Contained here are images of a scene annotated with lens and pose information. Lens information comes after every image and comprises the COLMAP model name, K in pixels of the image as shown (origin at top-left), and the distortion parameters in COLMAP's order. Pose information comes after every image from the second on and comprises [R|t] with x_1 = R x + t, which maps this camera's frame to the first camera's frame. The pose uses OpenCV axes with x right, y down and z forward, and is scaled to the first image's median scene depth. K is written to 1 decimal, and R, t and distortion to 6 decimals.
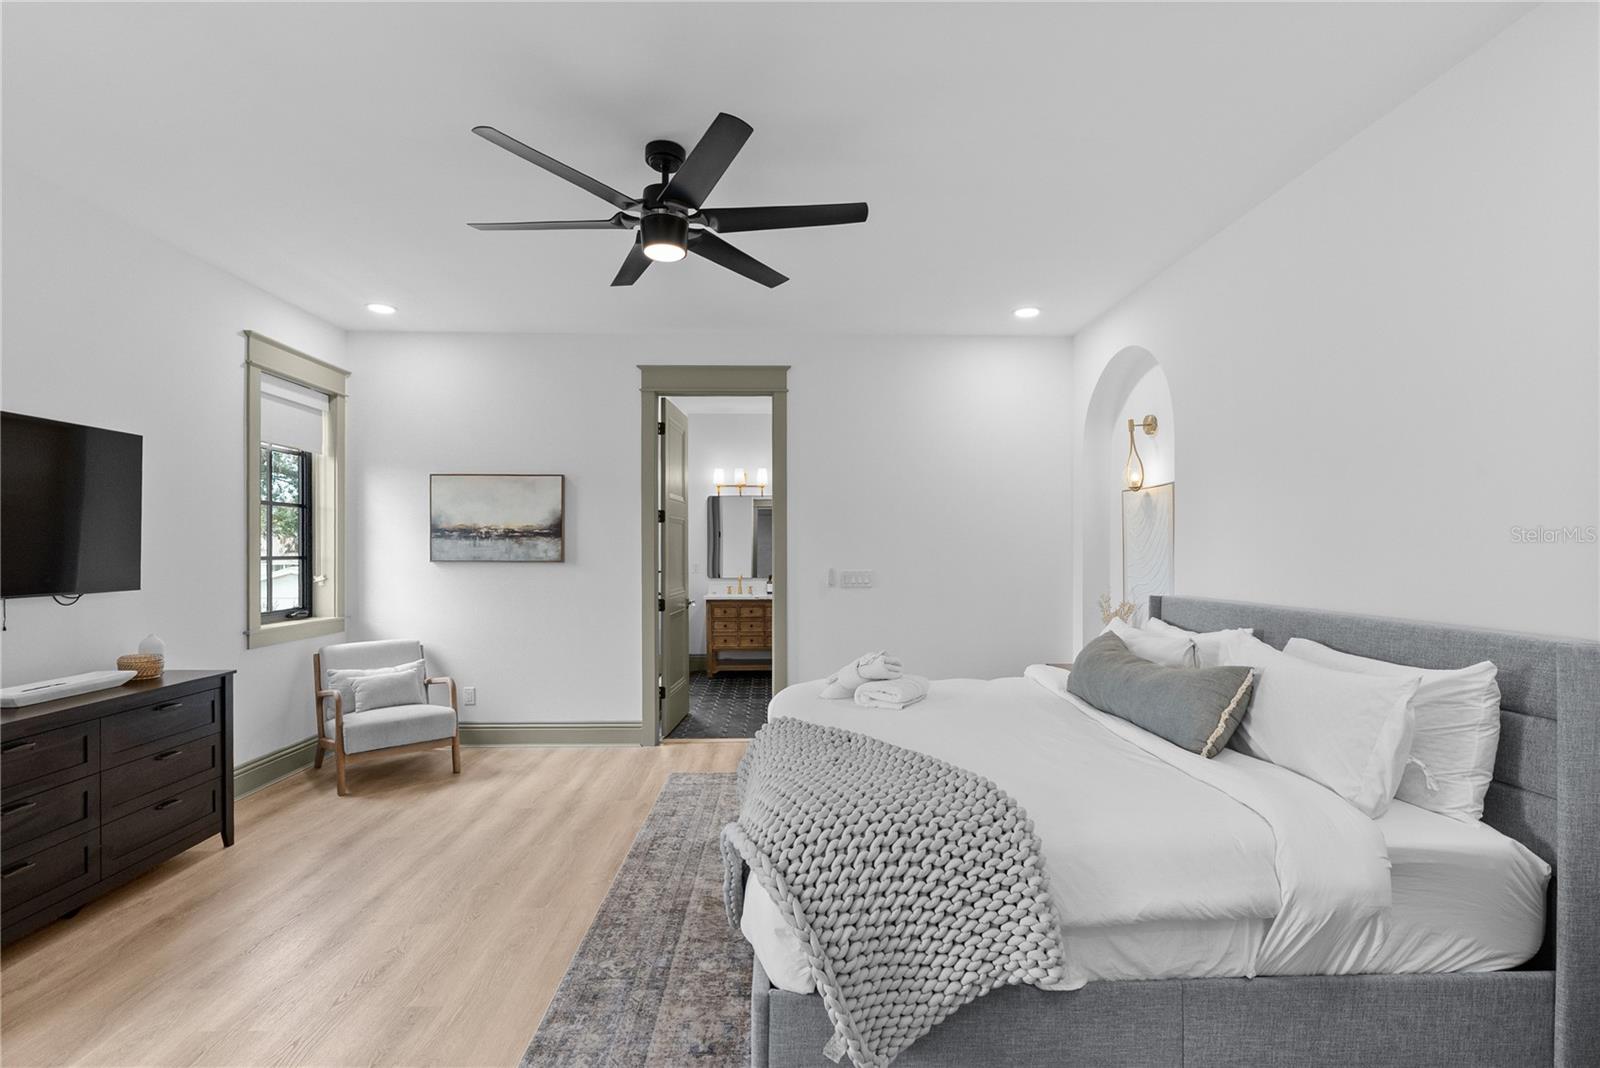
lens RADIAL K [[749.3, 0, 822.5], [0, 749.3, 531.7], [0, 0, 1]] dist [-0.003138, 0.000051]
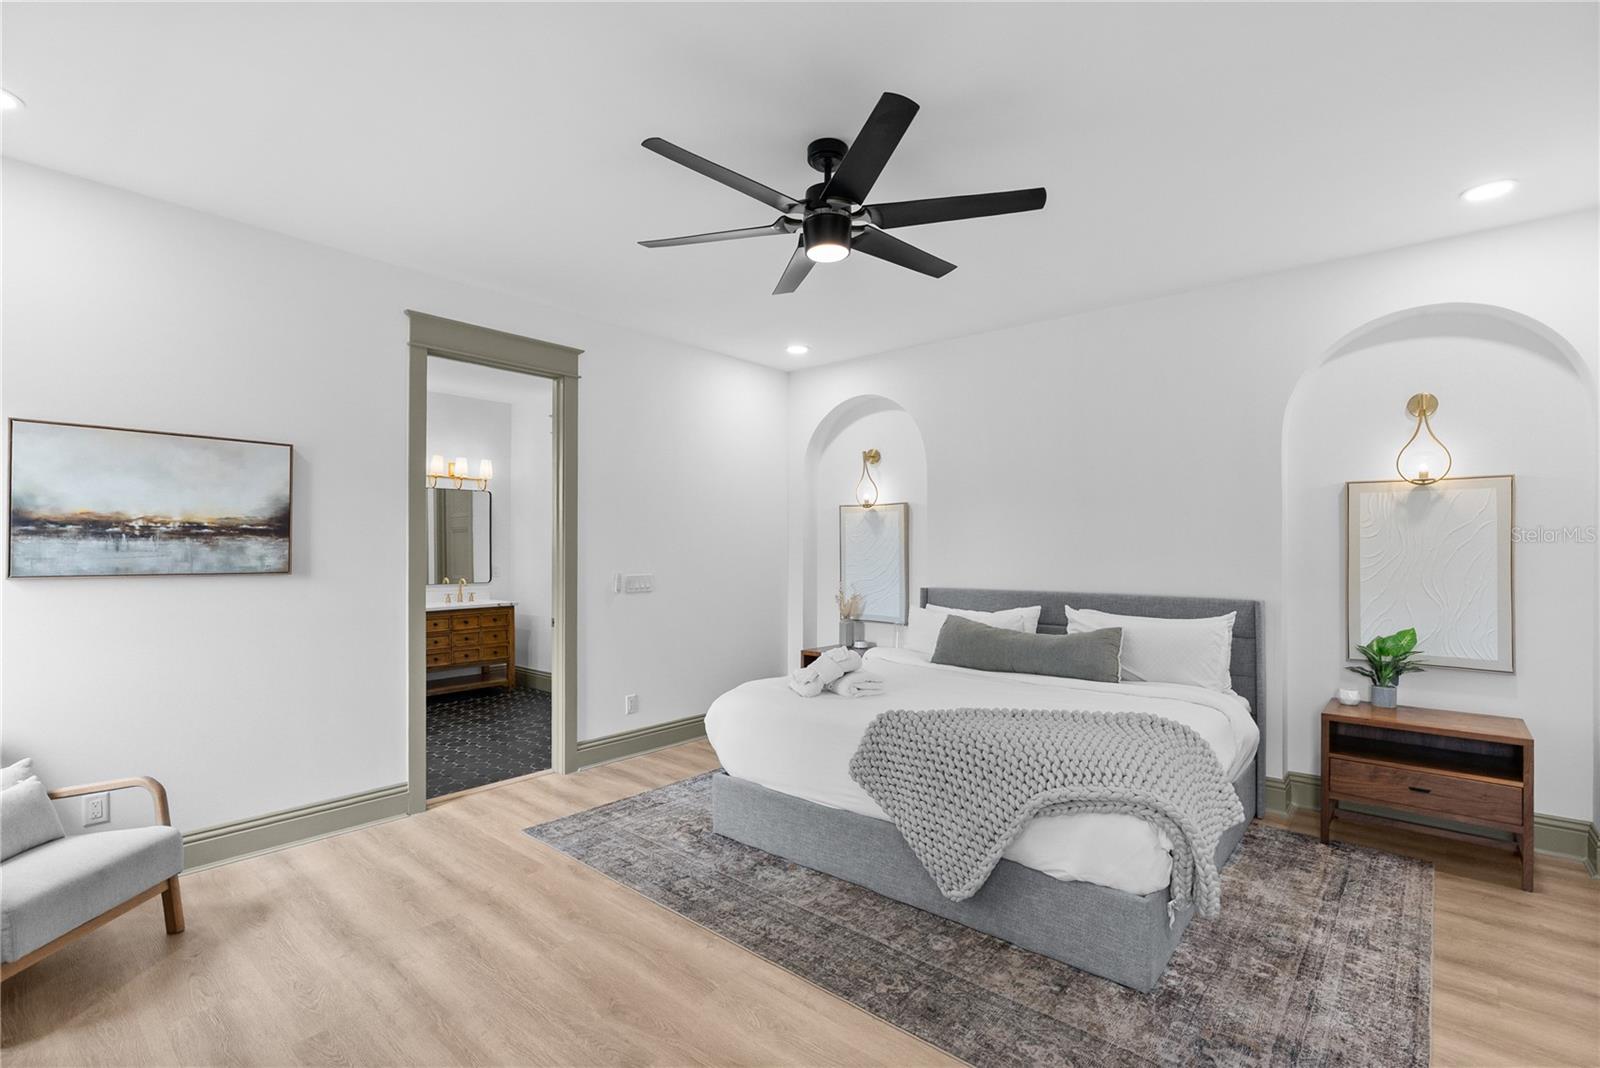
lens RADIAL K [[727.1, 0, 800.5], [0, 727.1, 524.3], [0, 0, 1]] dist [-0.005067, 0.001125]
pose [[0.671439, 0.025833, 0.740609, -0.525887], [-0.019626, 0.999662, -0.017075, -0.001691], [-0.740800, -0.003070, 0.671719, 0.220880]]
